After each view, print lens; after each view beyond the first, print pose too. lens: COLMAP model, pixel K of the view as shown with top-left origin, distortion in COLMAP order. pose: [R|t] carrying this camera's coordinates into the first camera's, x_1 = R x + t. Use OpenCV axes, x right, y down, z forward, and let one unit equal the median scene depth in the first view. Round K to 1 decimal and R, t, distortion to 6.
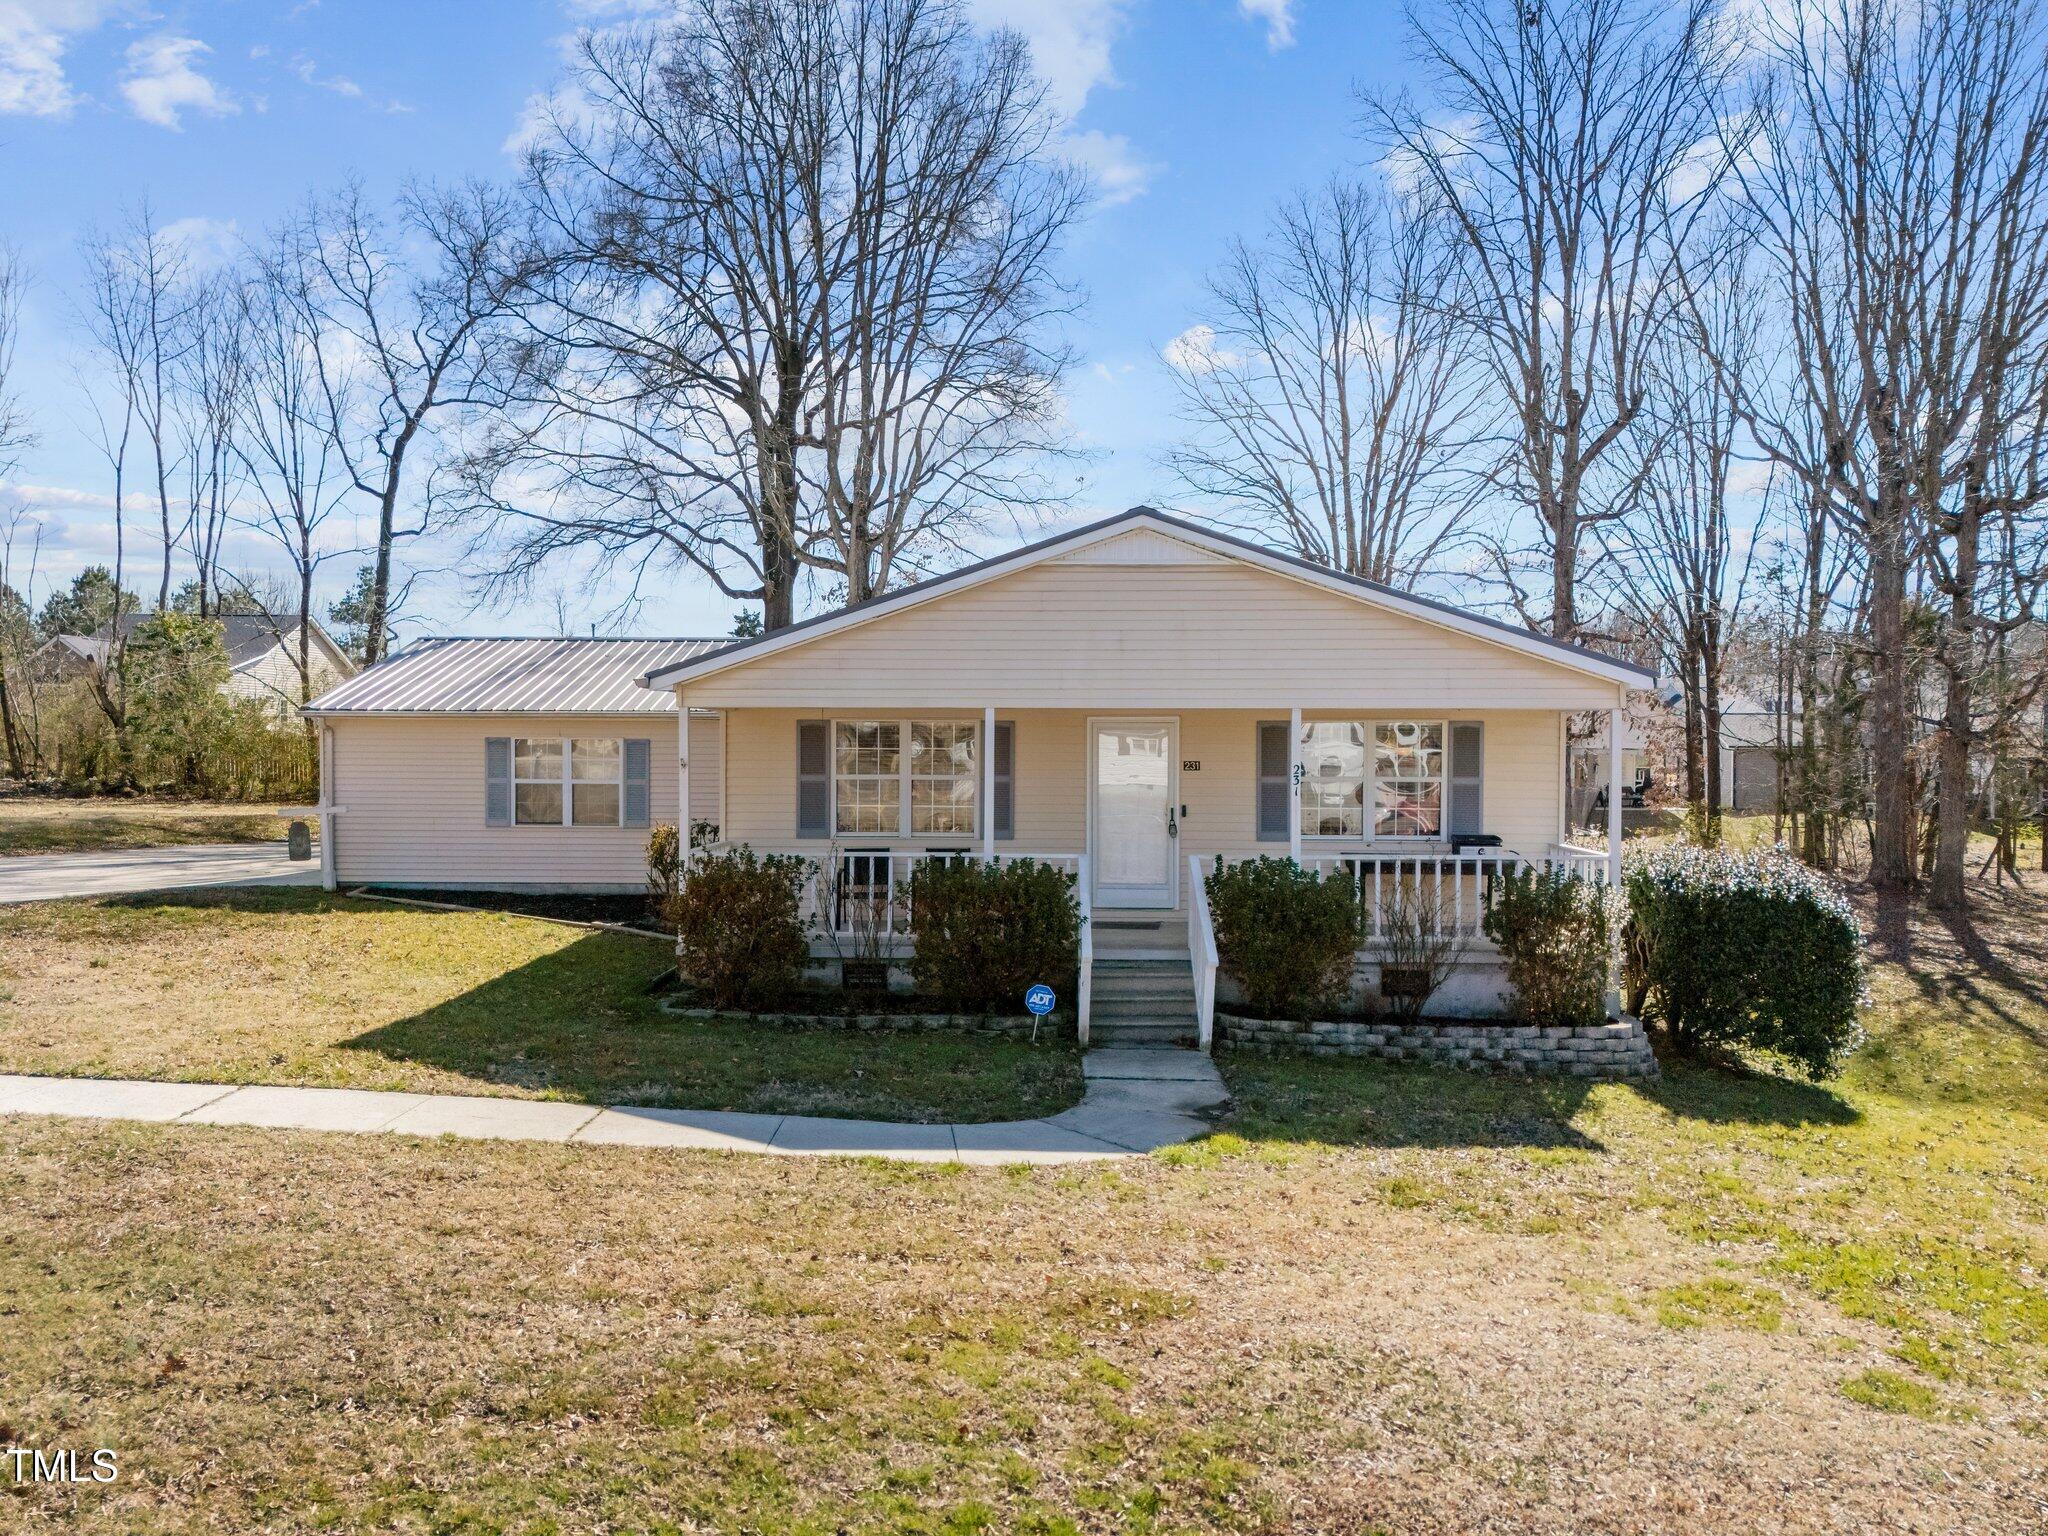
lens RADIAL K [[1500.1, 0, 1024.0], [0, 1500.1, 768.0], [0, 0, 1]] dist [0.089394, -0.094626]
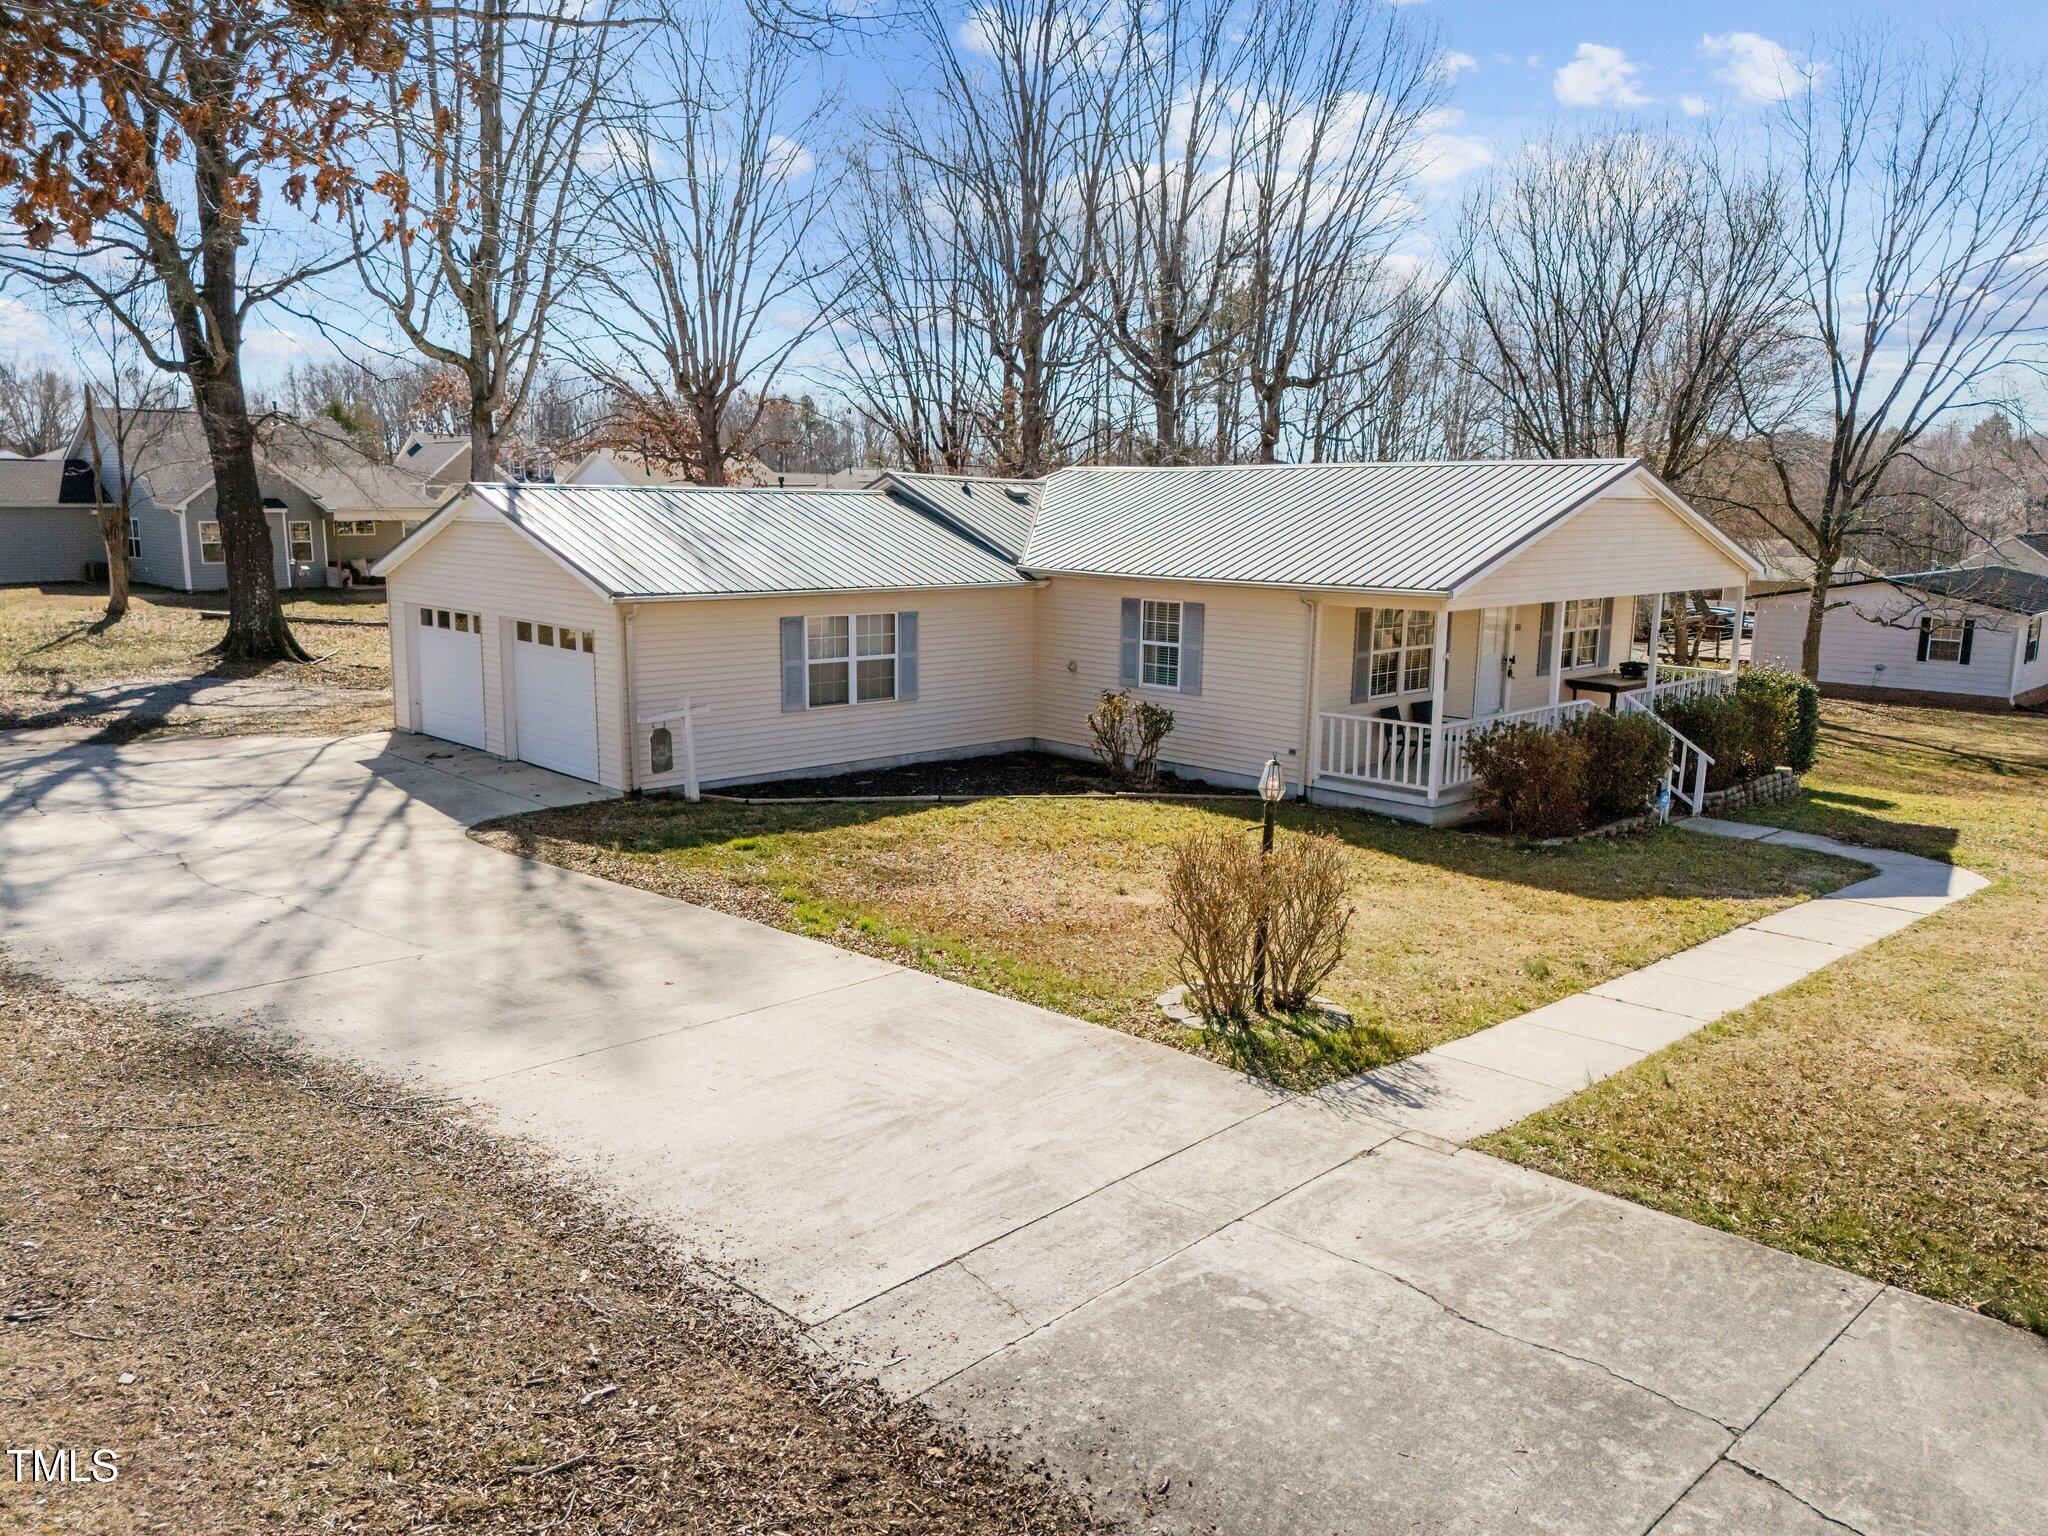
lens RADIAL K [[1500.7, 0, 1029.8], [0, 1500.7, 764.2], [0, 0, 1]] dist [0.096816, -0.102426]
pose [[0.691640, -0.121888, 0.711883, -1.246222], [0.004508, 0.986366, 0.164504, -0.111947], [-0.722228, -0.110568, 0.682760, 0.339416]]
